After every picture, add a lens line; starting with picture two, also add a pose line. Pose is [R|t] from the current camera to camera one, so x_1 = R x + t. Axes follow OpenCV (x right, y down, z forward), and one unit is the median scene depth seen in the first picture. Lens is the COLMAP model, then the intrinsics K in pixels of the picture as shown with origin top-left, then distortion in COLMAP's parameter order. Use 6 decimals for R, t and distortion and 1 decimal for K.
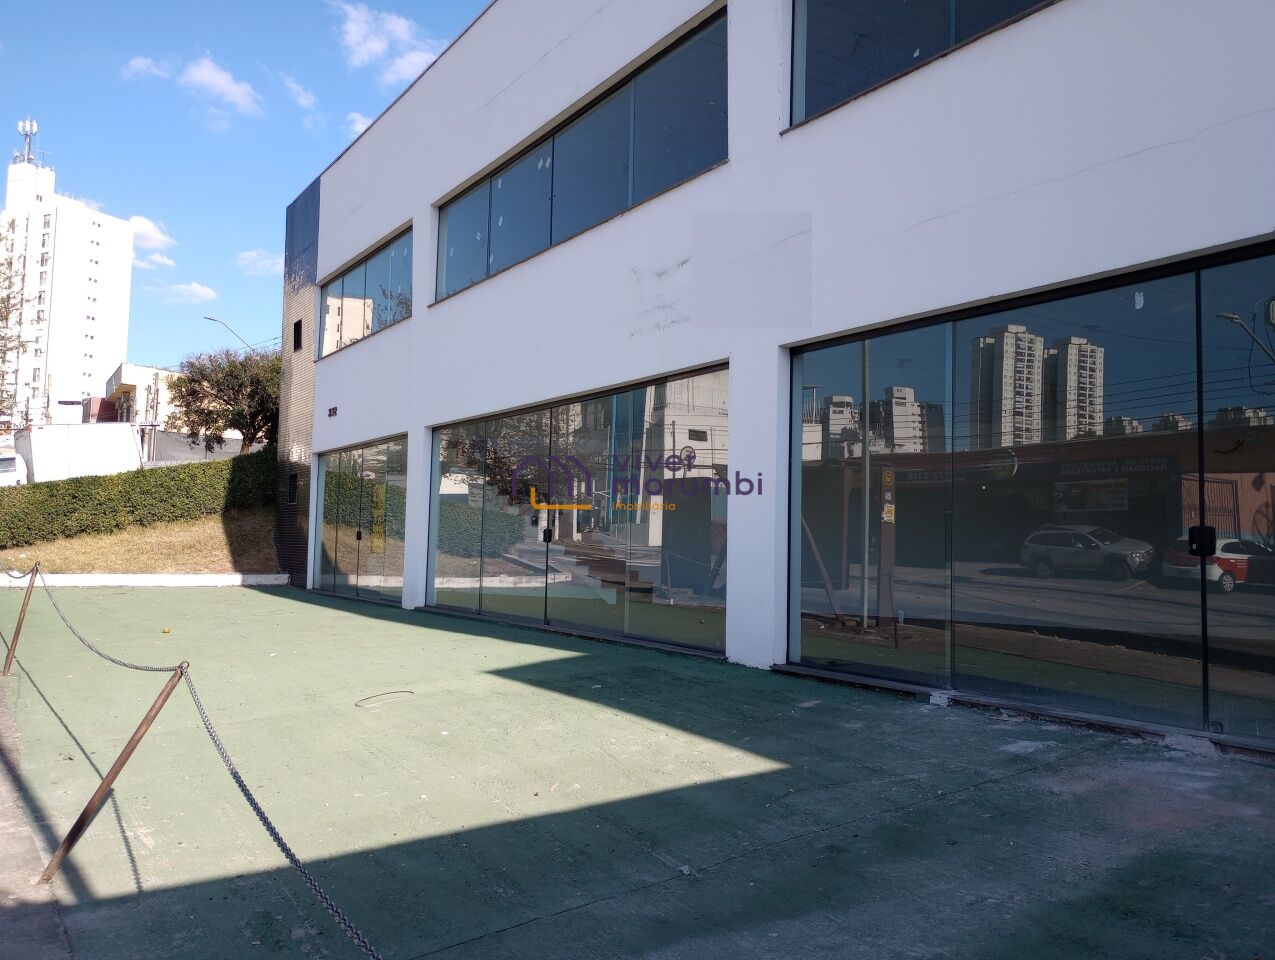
lens RADIAL K [[997.6, 0, 697.4], [0, 997.6, 485.4], [0, 0, 1]] dist [-0.008821, -0.021992]
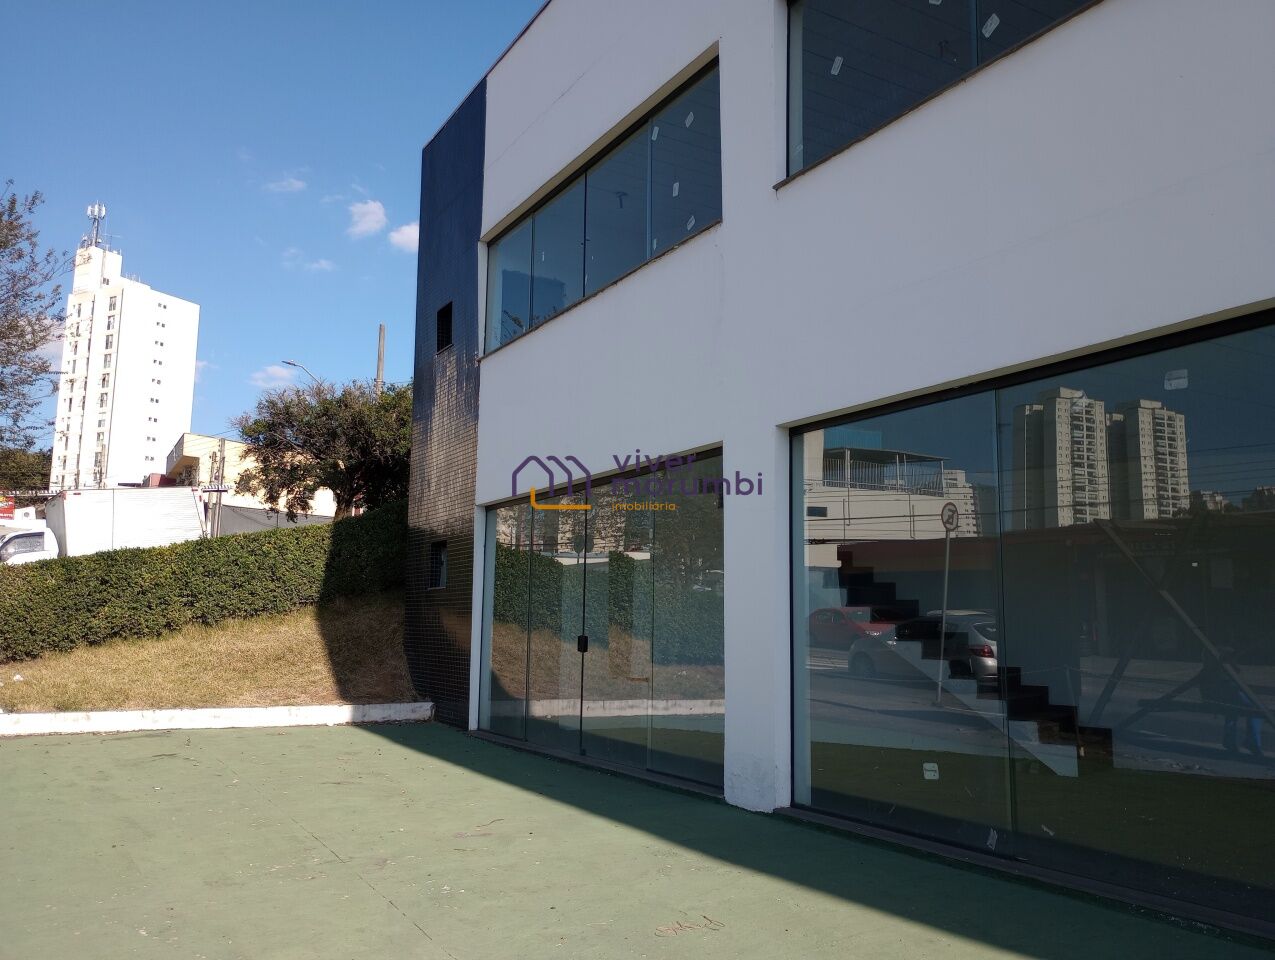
lens RADIAL K [[998.6, 0, 661.5], [0, 998.6, 479.8], [0, 0, 1]] dist [-0.000169, -0.002343]
pose [[0.996744, -0.020959, -0.077857, -0.291911], [0.014225, 0.996188, -0.086062, 0.008939], [0.079364, 0.084674, 0.993243, 0.512088]]
